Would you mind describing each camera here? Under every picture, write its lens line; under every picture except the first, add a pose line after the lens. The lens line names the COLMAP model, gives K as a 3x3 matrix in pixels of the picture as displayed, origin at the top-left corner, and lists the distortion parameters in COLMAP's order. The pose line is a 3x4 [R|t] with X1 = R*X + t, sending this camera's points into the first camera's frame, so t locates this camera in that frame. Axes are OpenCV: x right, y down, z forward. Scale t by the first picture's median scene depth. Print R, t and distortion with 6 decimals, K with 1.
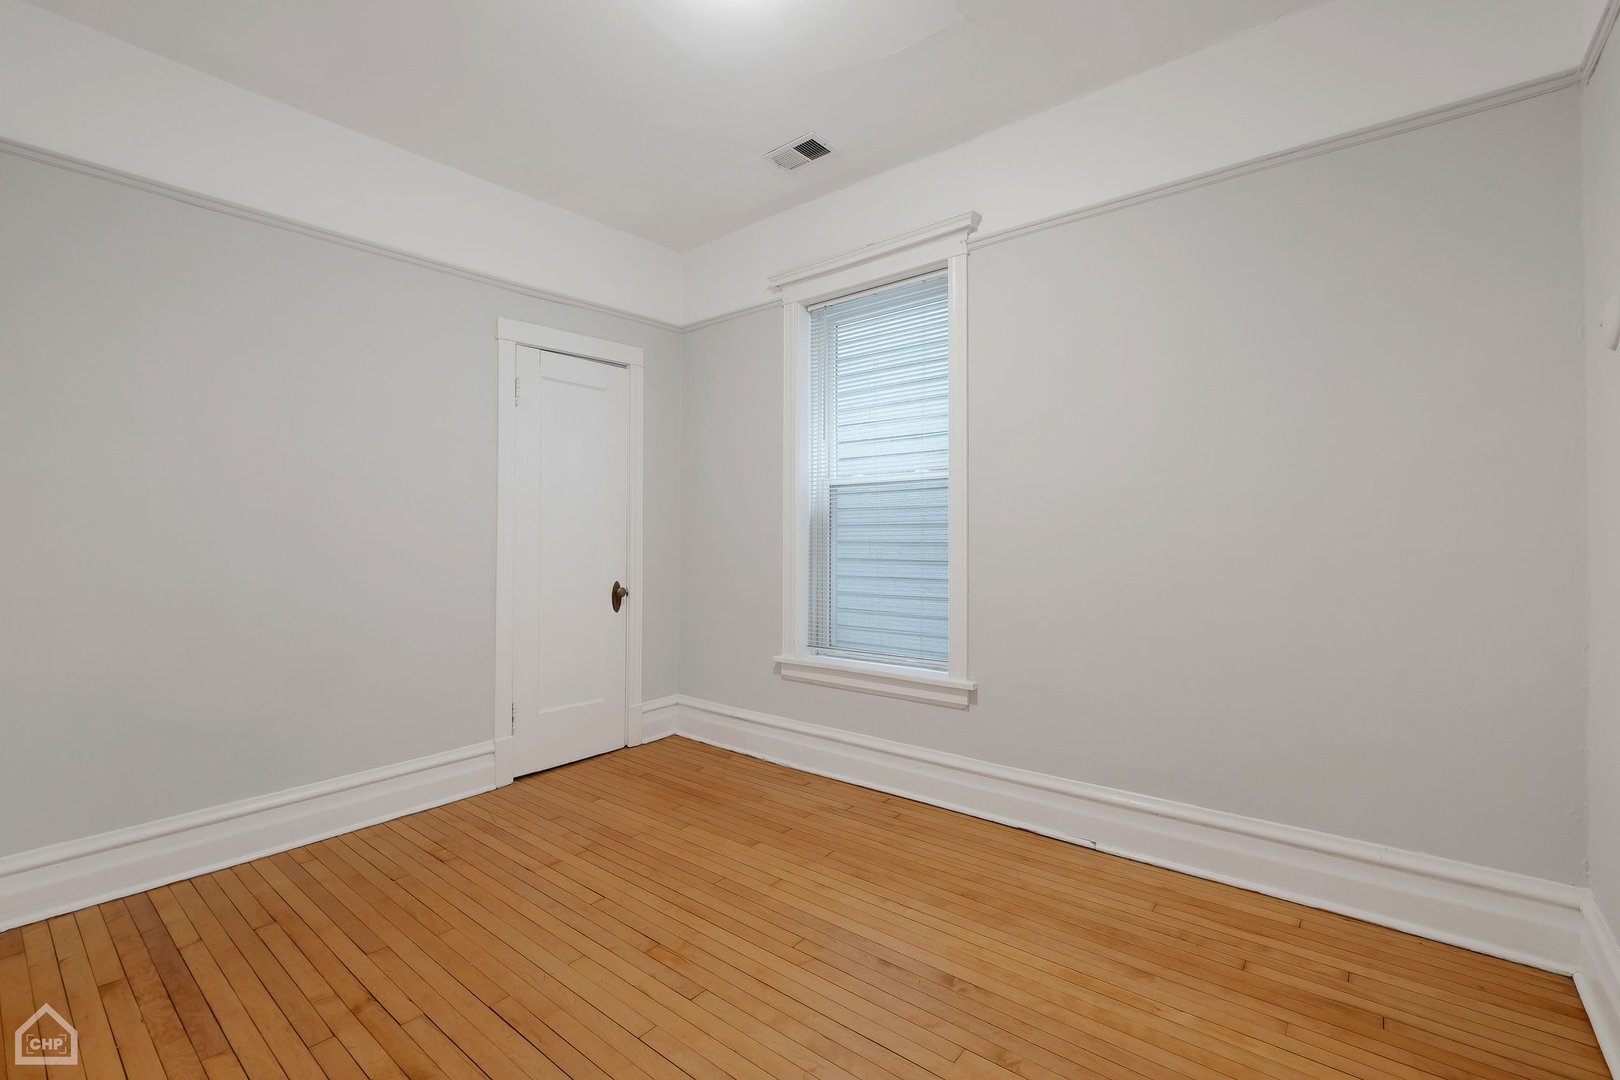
lens RADIAL K [[705.9, 0, 802.8], [0, 705.9, 531.9], [0, 0, 1]] dist [0.000604, -0.000281]
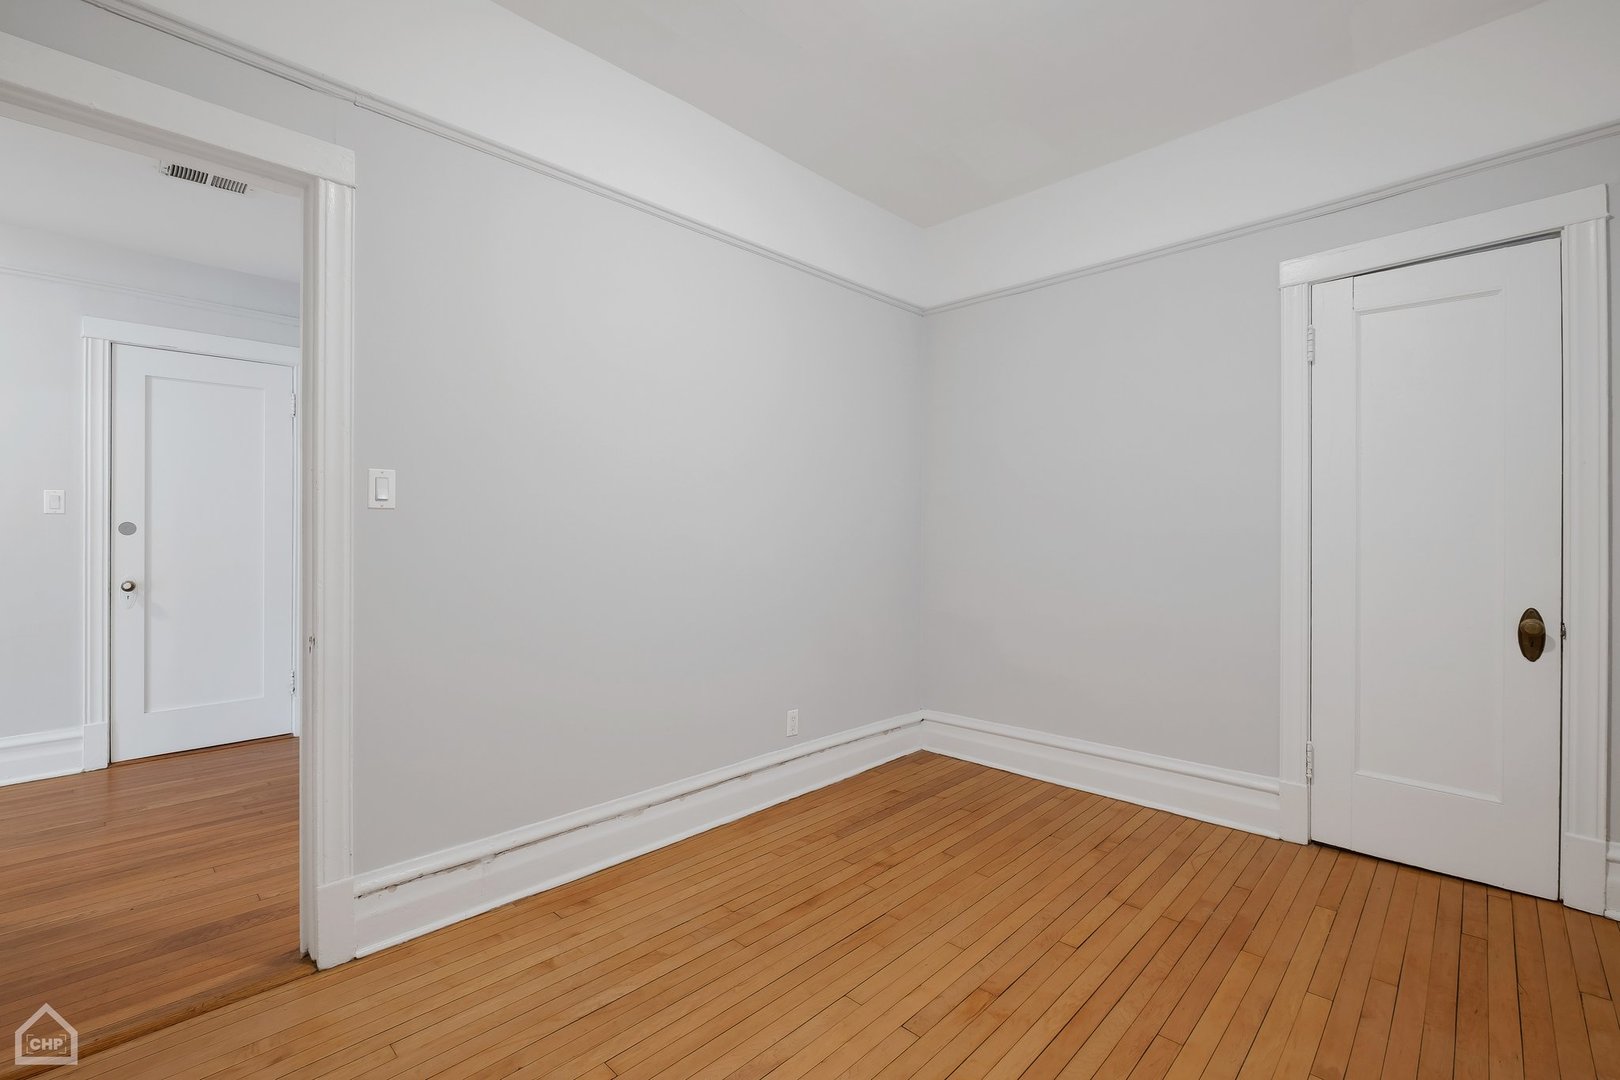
lens RADIAL K [[705.9, 0, 802.8], [0, 705.9, 531.9], [0, 0, 1]] dist [0.000604, -0.000281]
pose [[-0.079500, 0.002856, -0.996831, 0.557428], [0.008156, 0.999964, 0.002214, -0.001230], [0.996802, -0.007954, -0.079520, 0.667652]]
